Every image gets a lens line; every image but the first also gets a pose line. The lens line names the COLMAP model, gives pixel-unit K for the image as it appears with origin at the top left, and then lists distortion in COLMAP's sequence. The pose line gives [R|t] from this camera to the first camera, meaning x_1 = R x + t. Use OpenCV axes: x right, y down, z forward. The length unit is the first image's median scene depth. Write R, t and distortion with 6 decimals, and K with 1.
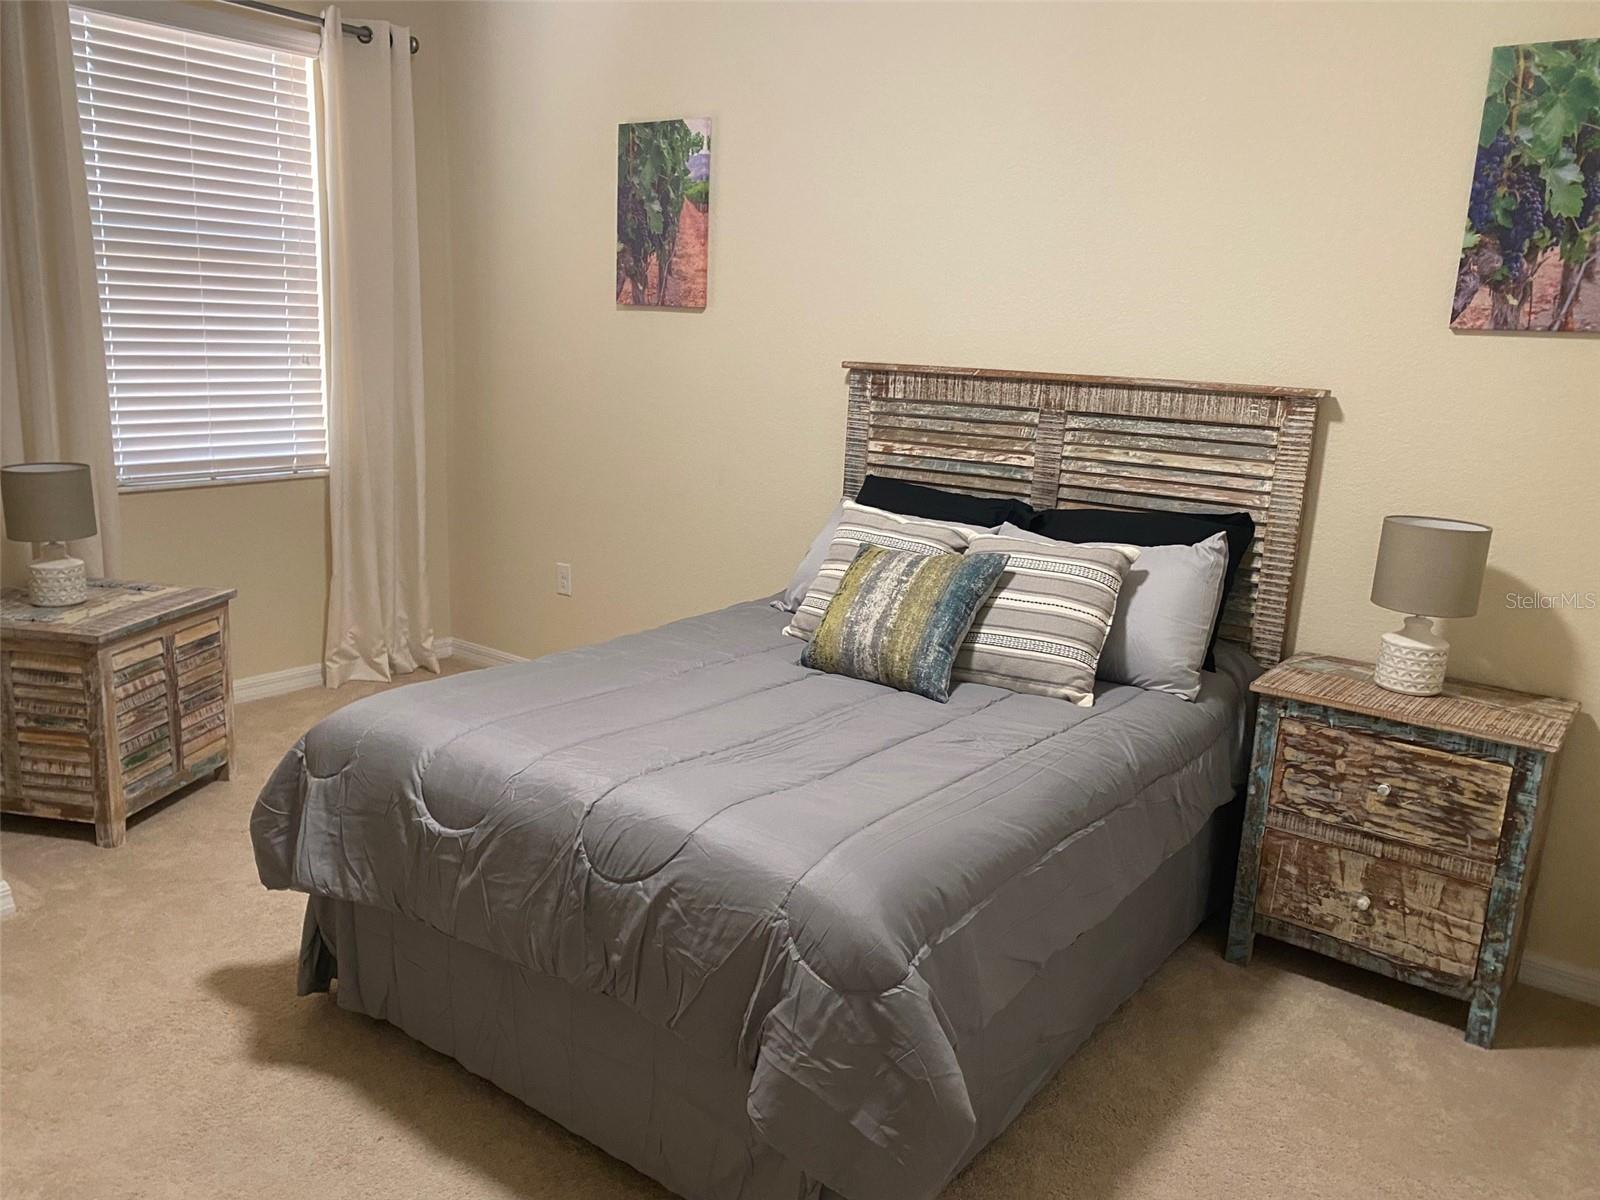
lens RADIAL K [[1229.7, 0, 770.9], [0, 1229.7, 632.6], [0, 0, 1]] dist [0.067382, -0.155993]
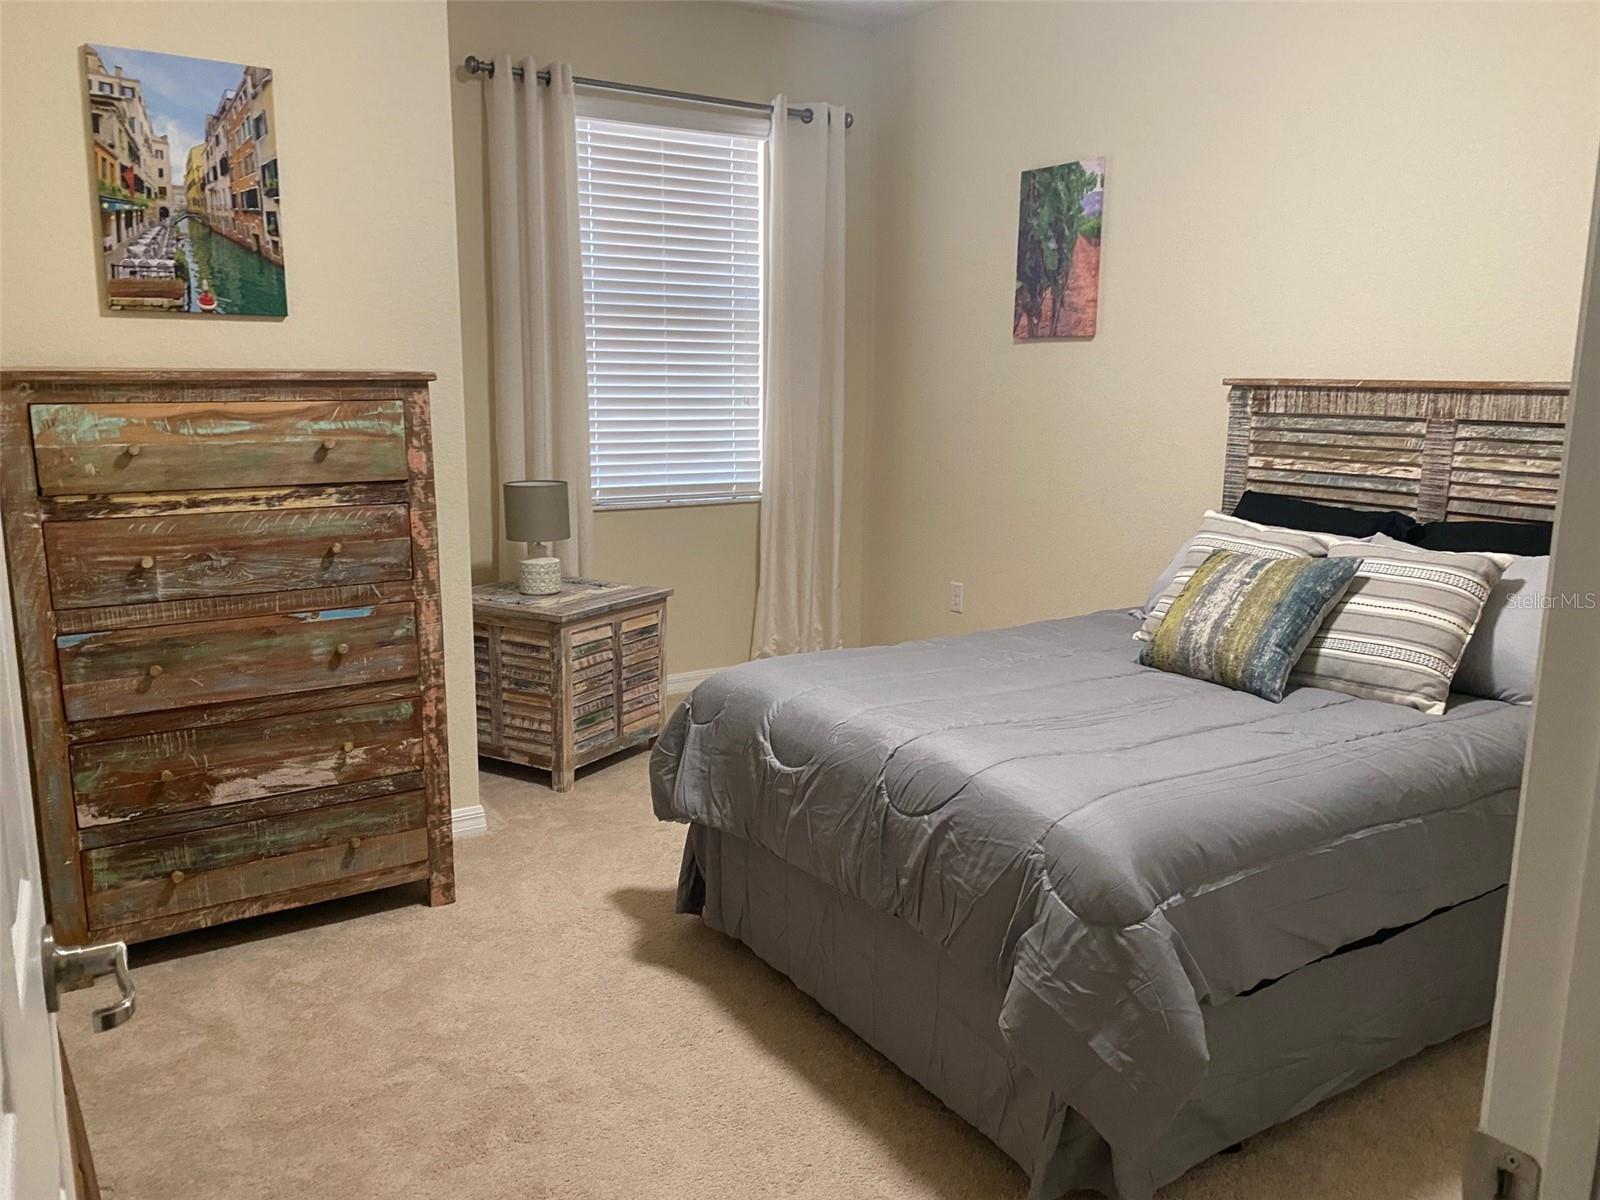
lens RADIAL K [[1229.7, 0, 770.9], [0, 1229.7, 632.6], [0, 0, 1]] dist [0.067382, -0.155993]
pose [[0.928858, 0.041767, -0.368074, 0.105268], [-0.060034, 0.997461, -0.038313, 0.052820], [0.365539, 0.057684, 0.929007, -0.071032]]
